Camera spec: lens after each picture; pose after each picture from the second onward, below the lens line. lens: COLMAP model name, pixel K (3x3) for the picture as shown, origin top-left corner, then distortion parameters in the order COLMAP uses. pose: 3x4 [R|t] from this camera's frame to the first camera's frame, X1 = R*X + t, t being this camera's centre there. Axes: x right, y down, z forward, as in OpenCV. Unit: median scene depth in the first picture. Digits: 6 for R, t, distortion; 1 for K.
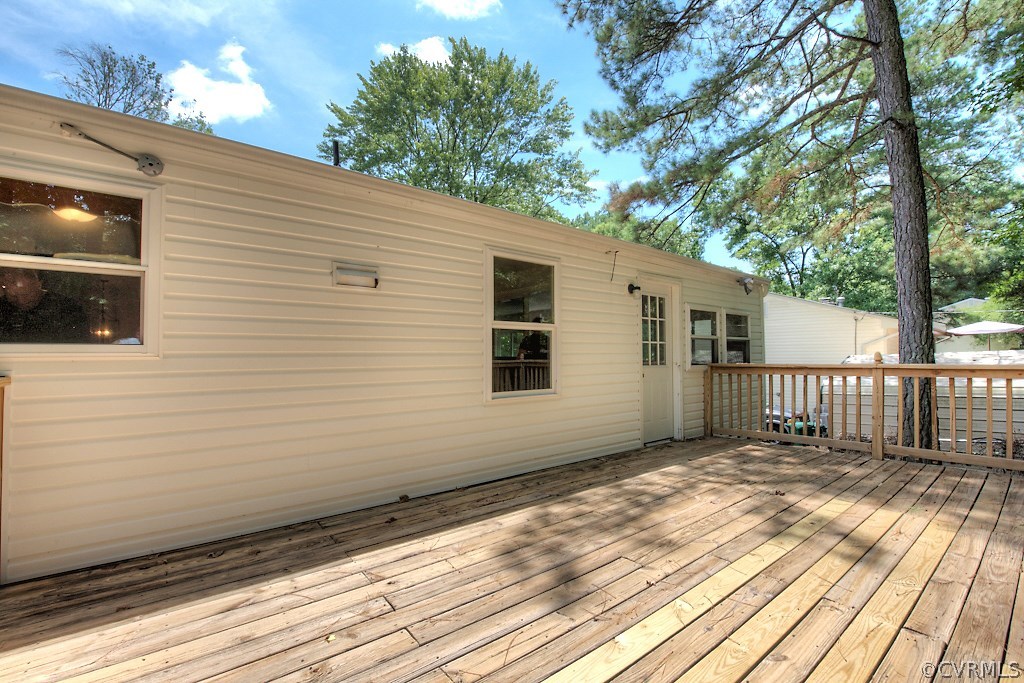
lens RADIAL K [[442.6, 0, 515.1], [0, 442.6, 343.9], [0, 0, 1]] dist [-0.013369, -0.000958]
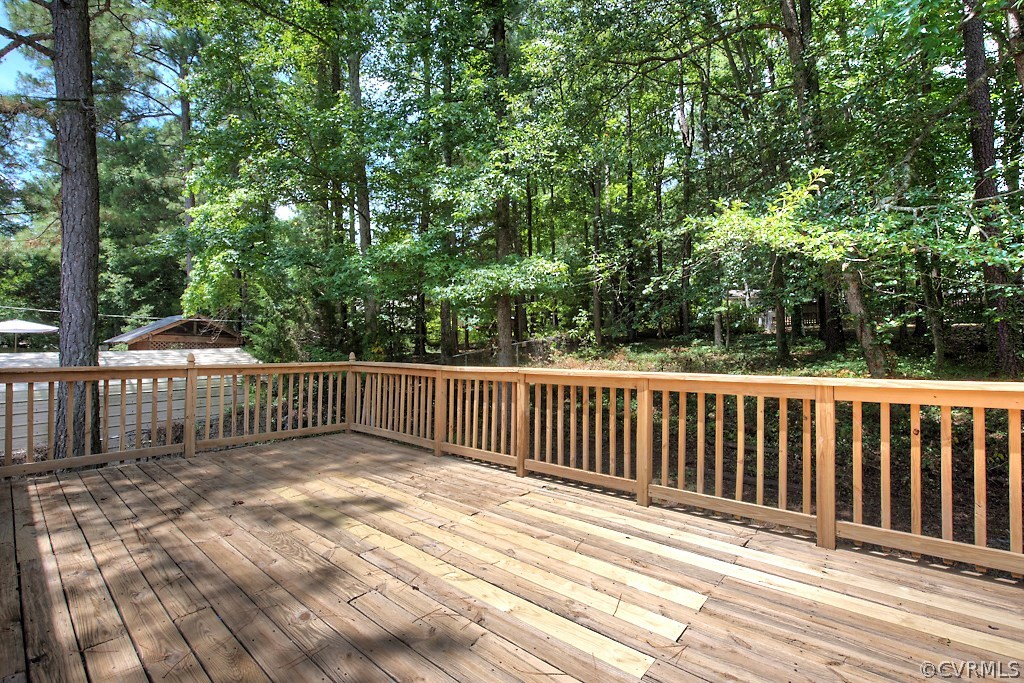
lens RADIAL K [[442.6, 0, 515.1], [0, 442.6, 343.9], [0, 0, 1]] dist [-0.013369, -0.000958]
pose [[-0.197255, 0.029896, 0.979896, -0.438136], [-0.030228, 0.998874, -0.036560, 0.015273], [-0.979886, -0.036832, -0.196129, 0.601507]]
